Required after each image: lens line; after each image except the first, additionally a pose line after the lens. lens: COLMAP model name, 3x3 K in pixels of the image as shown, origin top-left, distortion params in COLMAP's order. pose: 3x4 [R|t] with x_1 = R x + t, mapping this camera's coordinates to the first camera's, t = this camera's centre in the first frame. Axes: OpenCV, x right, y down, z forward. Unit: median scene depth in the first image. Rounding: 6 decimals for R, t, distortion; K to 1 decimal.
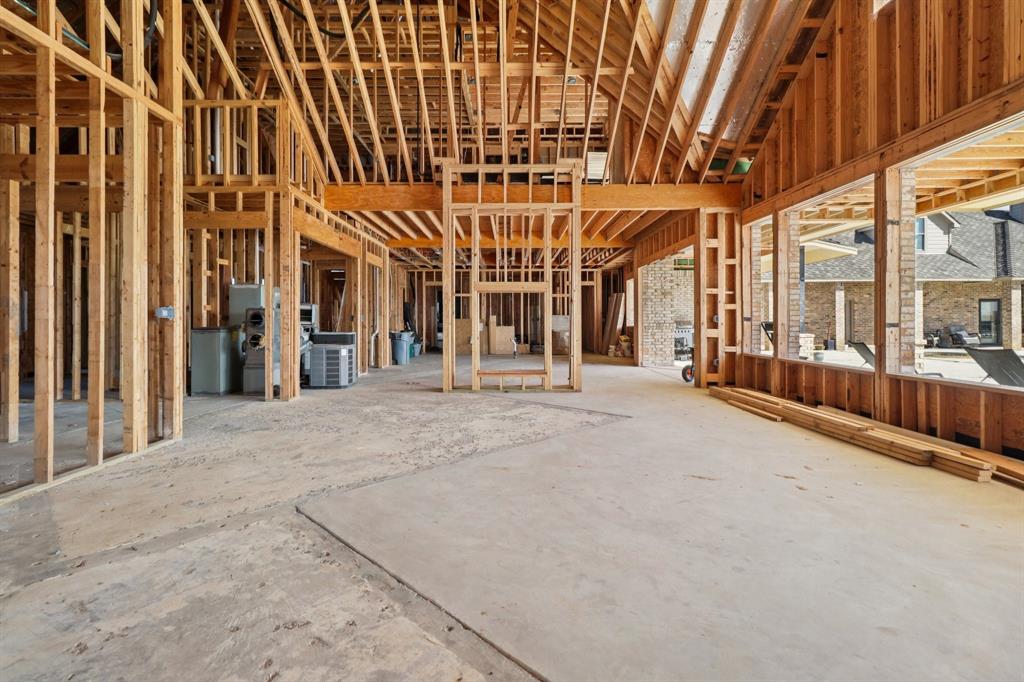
lens RADIAL K [[475.8, 0, 506.9], [0, 475.8, 321.1], [0, 0, 1]] dist [0.003461, 0.000626]
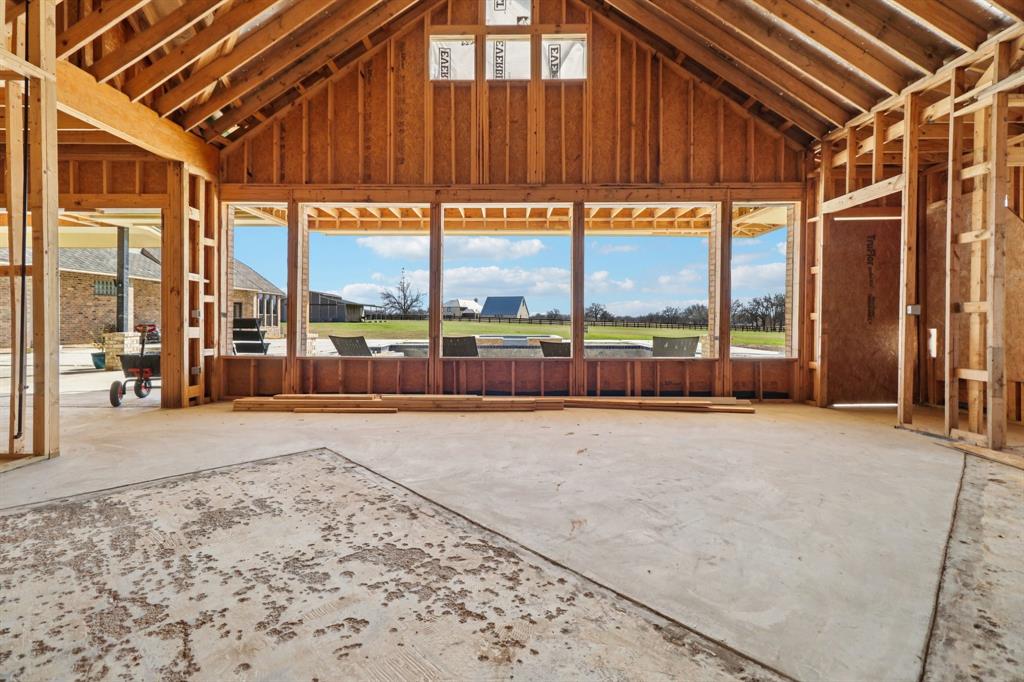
lens RADIAL K [[475.8, 0, 506.9], [0, 475.8, 321.1], [0, 0, 1]] dist [0.003461, 0.000626]
pose [[0.007330, -0.000155, 0.999973, -0.324986], [-0.006218, 0.999981, 0.000200, 0.003599], [-0.999954, -0.006219, 0.007329, 0.497495]]
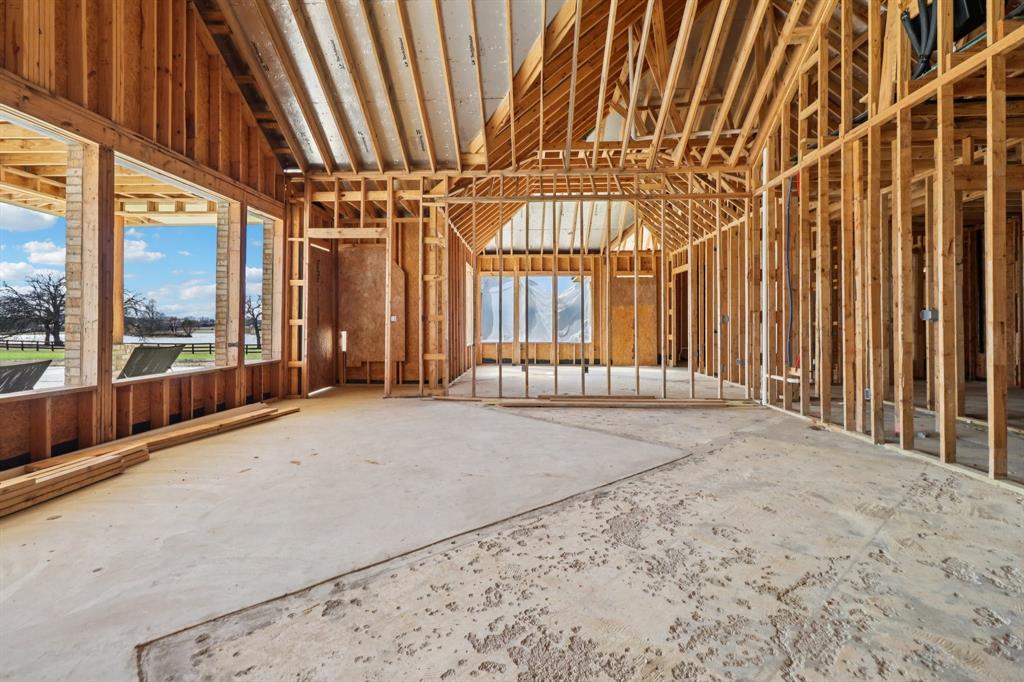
lens RADIAL K [[475.8, 0, 506.9], [0, 475.8, 321.1], [0, 0, 1]] dist [0.003461, 0.000626]
pose [[-0.998749, 0.003009, 0.049909, 0.013076], [0.002368, 0.999914, -0.012889, 0.003479], [-0.049943, -0.012755, -0.998671, 0.892686]]
